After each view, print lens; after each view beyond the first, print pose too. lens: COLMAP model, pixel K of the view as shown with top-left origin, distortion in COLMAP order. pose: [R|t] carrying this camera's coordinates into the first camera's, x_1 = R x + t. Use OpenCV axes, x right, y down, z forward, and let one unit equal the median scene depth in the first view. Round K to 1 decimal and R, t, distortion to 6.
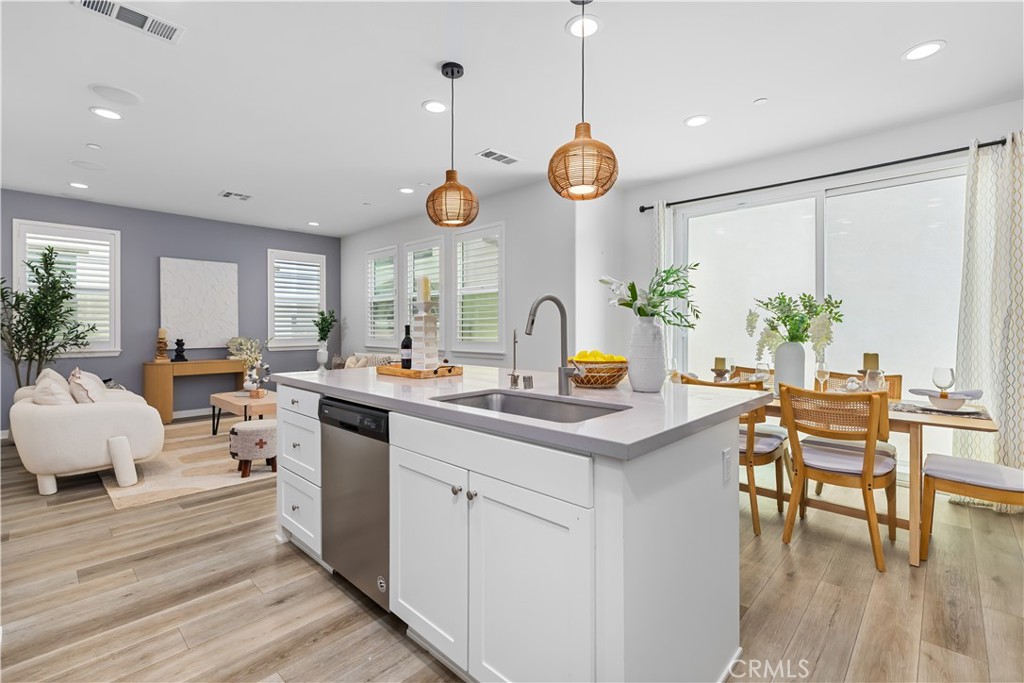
lens RADIAL K [[456.3, 0, 505.6], [0, 456.3, 328.3], [0, 0, 1]] dist [0.001386, 0.000597]
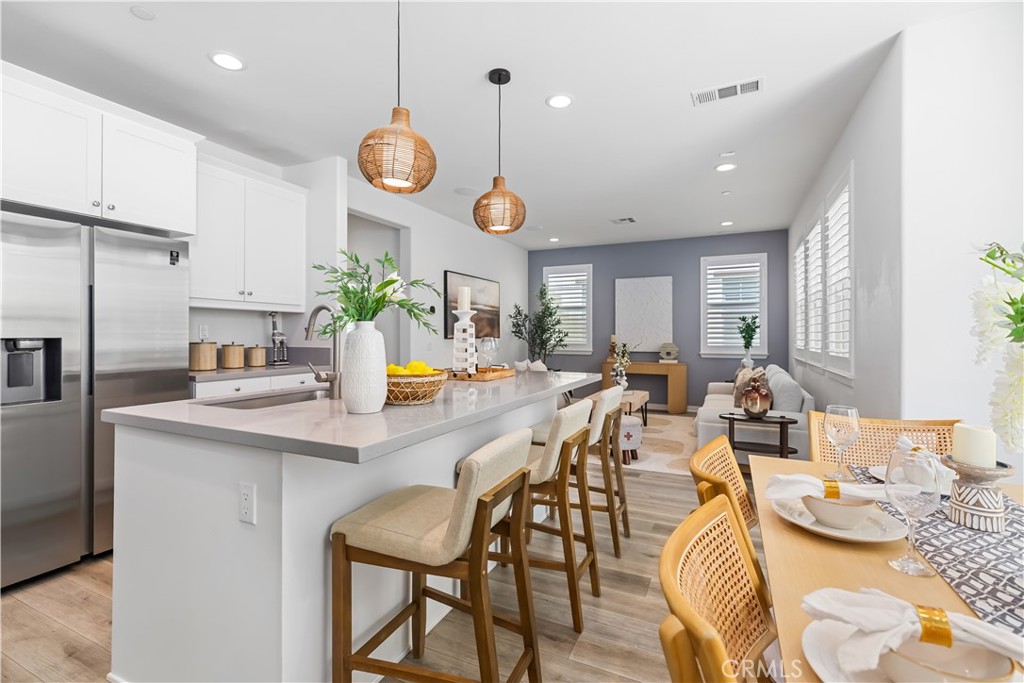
lens RADIAL K [[461.3, 0, 508.6], [0, 461.3, 336.1], [0, 0, 1]] dist [0.000564, 0.000079]
pose [[0.313126, 0.003870, -0.949704, 0.441802], [-0.002307, 0.999992, 0.003314, -0.000077], [0.949709, 0.001153, 0.313133, 0.365733]]
